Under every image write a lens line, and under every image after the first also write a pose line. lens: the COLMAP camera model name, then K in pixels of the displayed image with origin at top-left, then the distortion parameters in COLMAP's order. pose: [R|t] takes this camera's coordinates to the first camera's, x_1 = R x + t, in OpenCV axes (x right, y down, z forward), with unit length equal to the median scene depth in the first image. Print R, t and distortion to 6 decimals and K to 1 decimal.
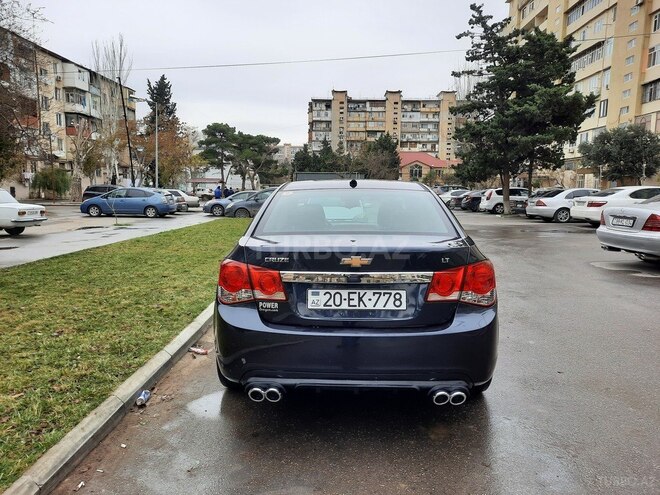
lens RADIAL K [[479.6, 0, 329.6], [0, 479.6, 244.9], [0, 0, 1]] dist [0.058853, -0.041124]
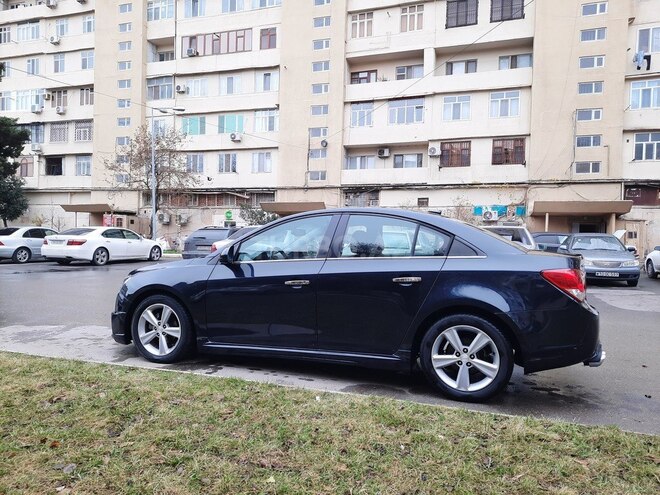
lens RADIAL K [[479.6, 0, 318.1], [0, 479.6, 248.6], [0, 0, 1]] dist [0.058853, -0.041124]
pose [[0.310041, -0.011275, 0.950656, -0.085677], [0.084668, 0.996284, -0.015797, -0.003583], [-0.946945, 0.085388, 0.309844, 0.061656]]
